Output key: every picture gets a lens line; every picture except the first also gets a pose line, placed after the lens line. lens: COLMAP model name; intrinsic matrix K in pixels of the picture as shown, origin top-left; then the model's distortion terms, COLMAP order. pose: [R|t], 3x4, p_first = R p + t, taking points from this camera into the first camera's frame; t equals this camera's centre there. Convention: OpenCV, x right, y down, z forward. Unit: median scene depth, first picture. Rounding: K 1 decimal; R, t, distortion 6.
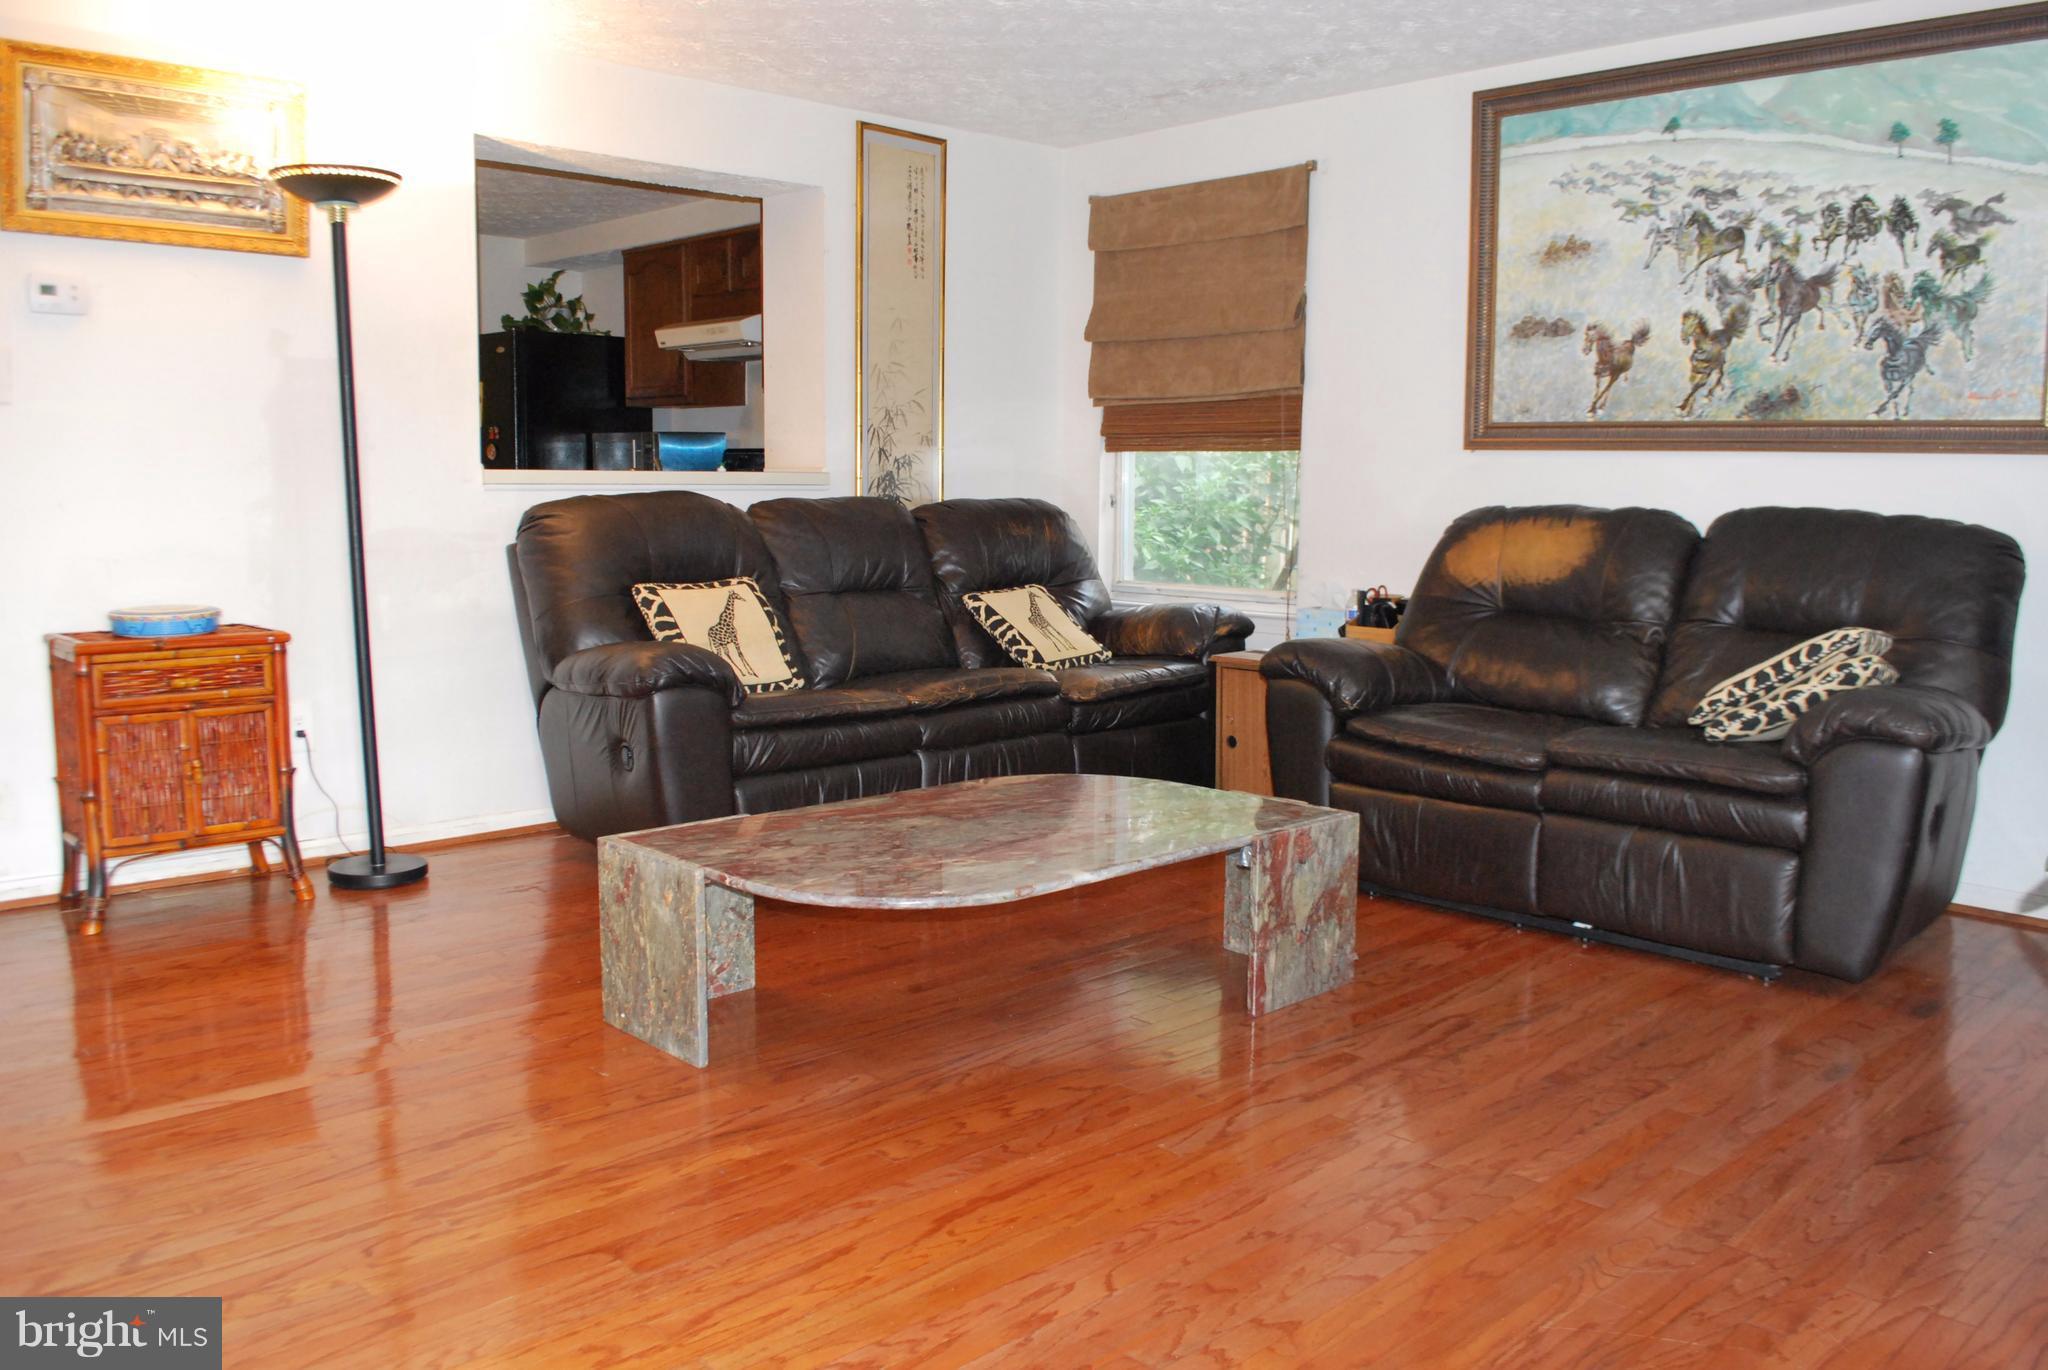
lens RADIAL K [[1626.7, 0, 1053.1], [0, 1626.7, 678.2], [0, 0, 1]] dist [-0.079225, 0.010898]
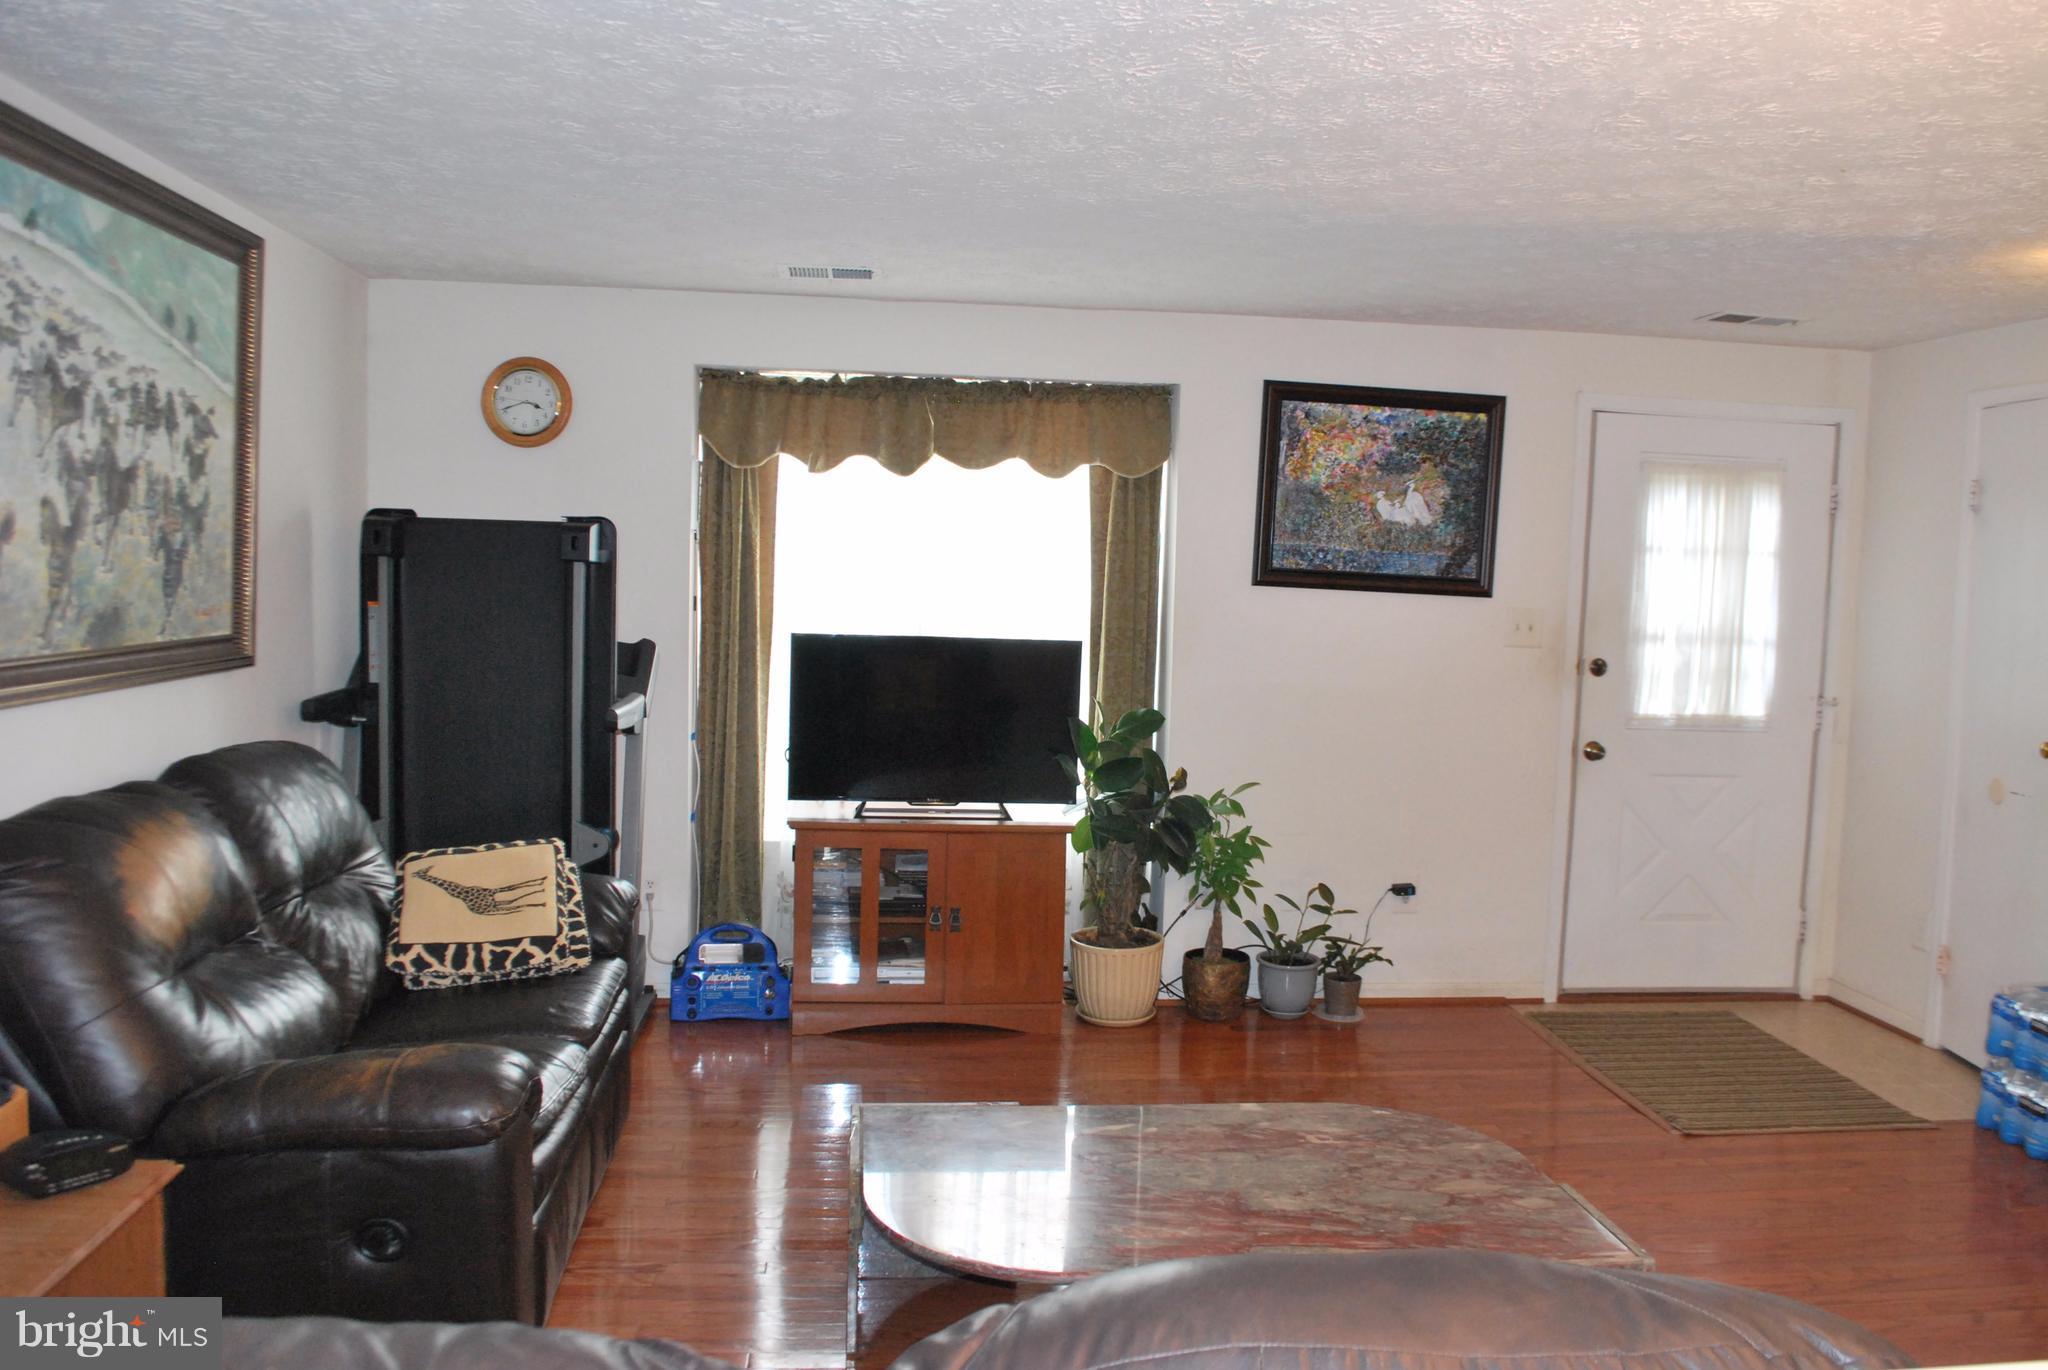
lens RADIAL K [[1626.7, 0, 1054.2], [0, 1626.7, 680.1], [0, 0, 1]] dist [-0.079225, 0.010898]
pose [[-0.787997, -0.079303, 0.610551, -0.373943], [0.035501, 0.984167, 0.173650, -0.258799], [-0.614655, 0.158511, -0.772705, 1.293184]]
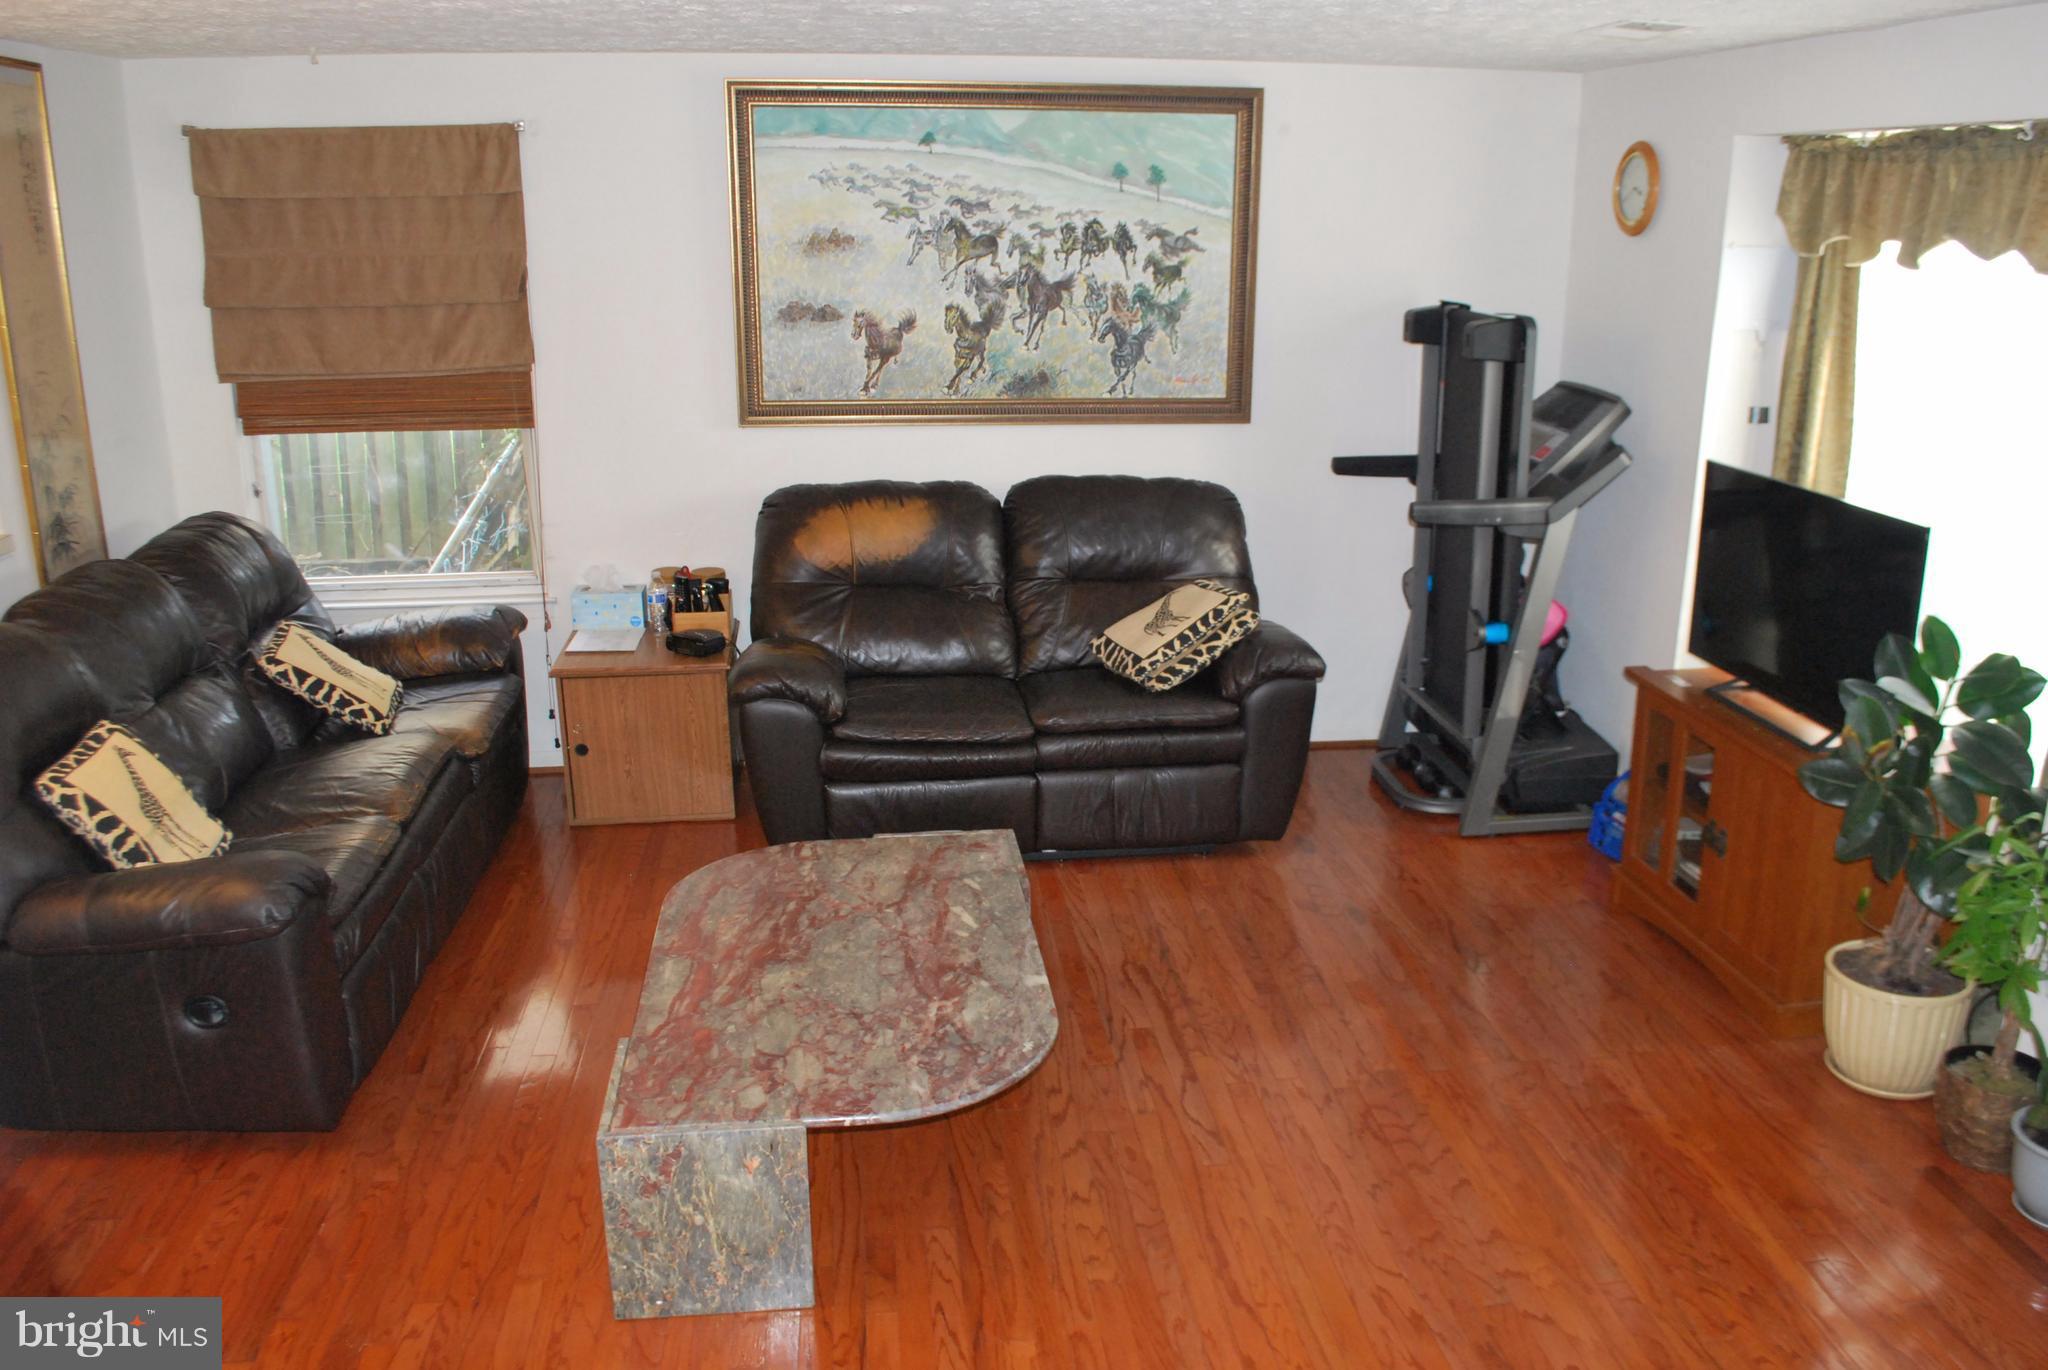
lens RADIAL K [[1626.7, 0, 1053.2], [0, 1626.7, 685.9], [0, 0, 1]] dist [-0.079225, 0.010898]
pose [[0.603332, -0.236828, 0.761514, -0.528917], [0.097694, 0.969644, 0.224155, -0.221086], [-0.791484, -0.060845, 0.608154, 0.212278]]
